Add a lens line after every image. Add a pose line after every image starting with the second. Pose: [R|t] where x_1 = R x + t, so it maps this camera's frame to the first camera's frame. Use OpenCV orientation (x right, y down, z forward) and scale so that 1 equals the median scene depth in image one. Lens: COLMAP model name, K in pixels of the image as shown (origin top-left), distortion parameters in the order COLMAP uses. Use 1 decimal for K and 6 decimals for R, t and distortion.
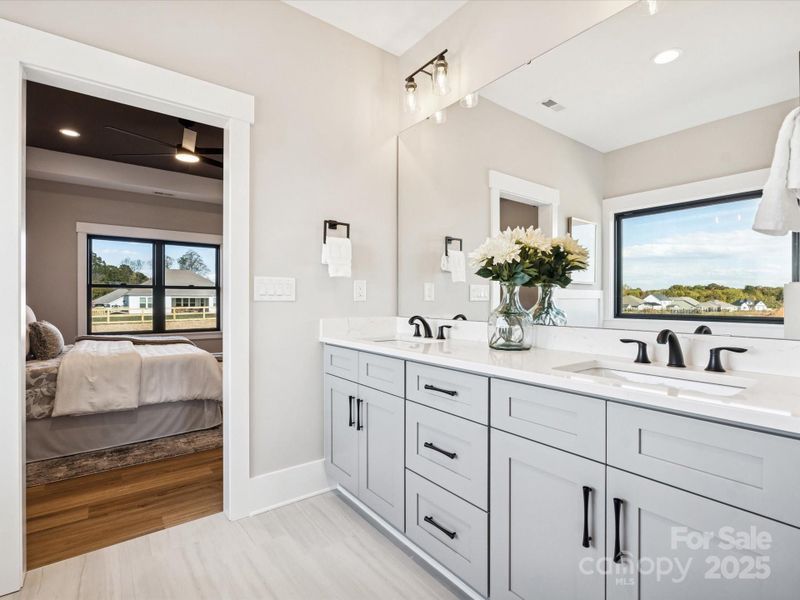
lens RADIAL K [[396.0, 0, 402.3], [0, 396.0, 299.0], [0, 0, 1]] dist [-0.000381, 0.000042]
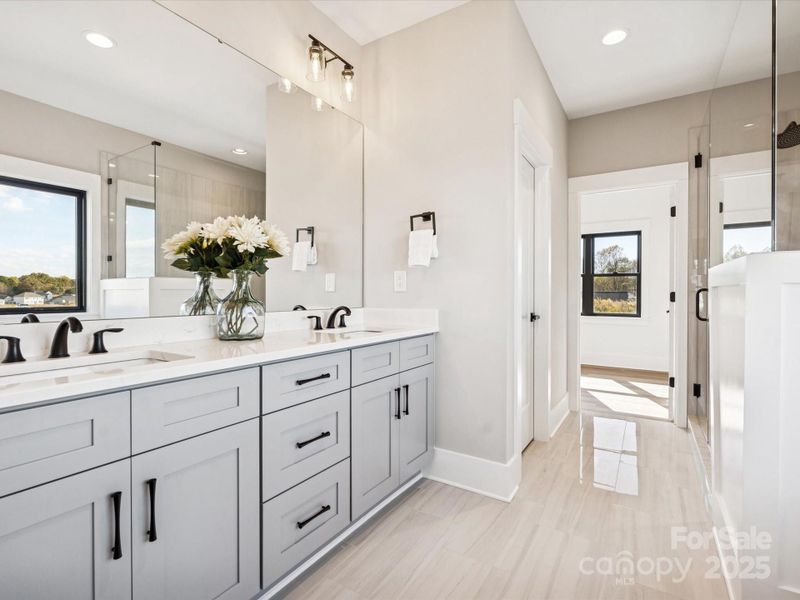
lens RADIAL K [[323.1, 0, 400.1], [0, 323.1, 289.5], [0, 0, 1]] dist [0.001614, 0.000094]
pose [[-0.240774, -0.001856, 0.970579, -0.767355], [-0.005754, 0.999983, 0.000484, 0.000701], [-0.970564, -0.005468, -0.240781, 1.009987]]
